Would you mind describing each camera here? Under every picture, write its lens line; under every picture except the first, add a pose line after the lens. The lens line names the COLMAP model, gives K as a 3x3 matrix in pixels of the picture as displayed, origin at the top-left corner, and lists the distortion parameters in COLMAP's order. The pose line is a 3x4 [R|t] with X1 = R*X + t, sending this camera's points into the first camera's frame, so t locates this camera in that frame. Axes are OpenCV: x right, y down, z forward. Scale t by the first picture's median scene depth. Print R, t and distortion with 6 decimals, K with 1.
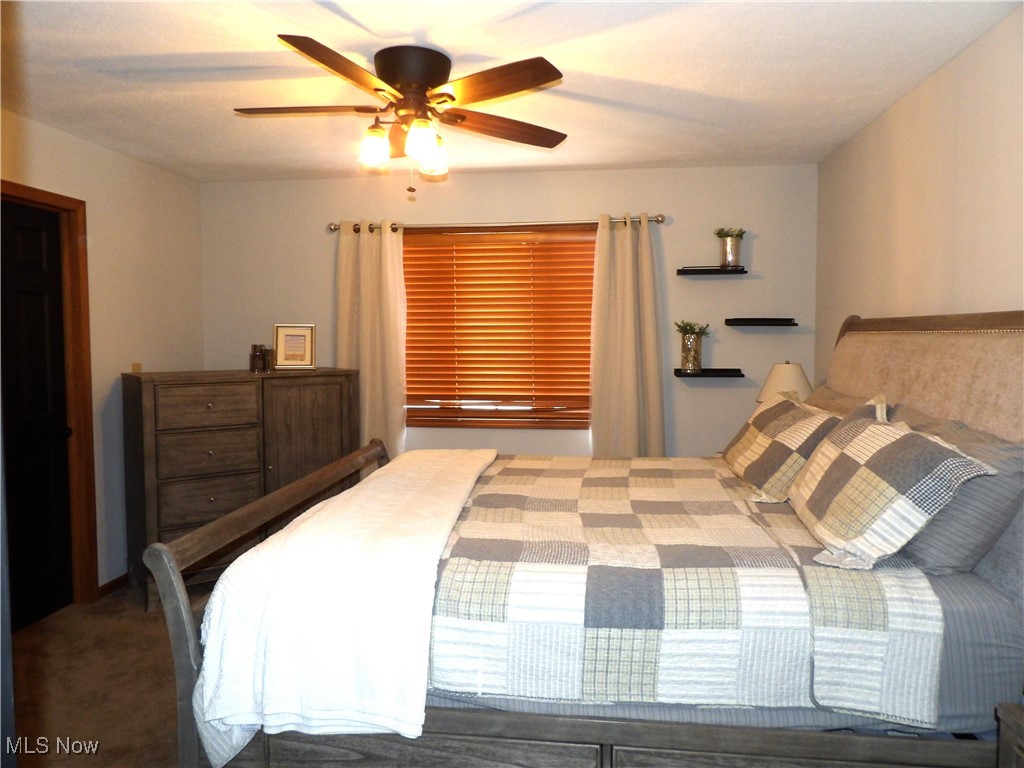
lens RADIAL K [[734.9, 0, 508.3], [0, 734.9, 380.7], [0, 0, 1]] dist [-0.031833, 0.034708]
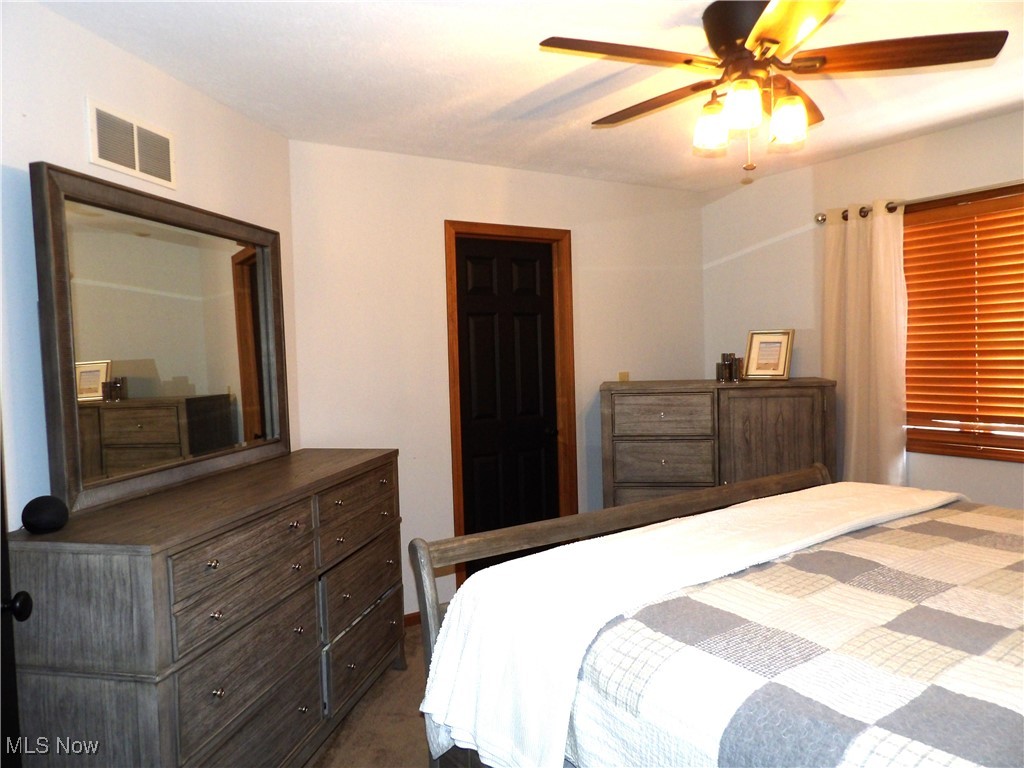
lens RADIAL K [[734.9, 0, 509.2], [0, 734.9, 383.5], [0, 0, 1]] dist [-0.031833, 0.034708]
pose [[0.653794, 0.014371, -0.756536, 0.209574], [-0.016169, 0.999857, 0.005020, -0.010767], [0.756500, 0.008951, 0.653932, 0.168597]]
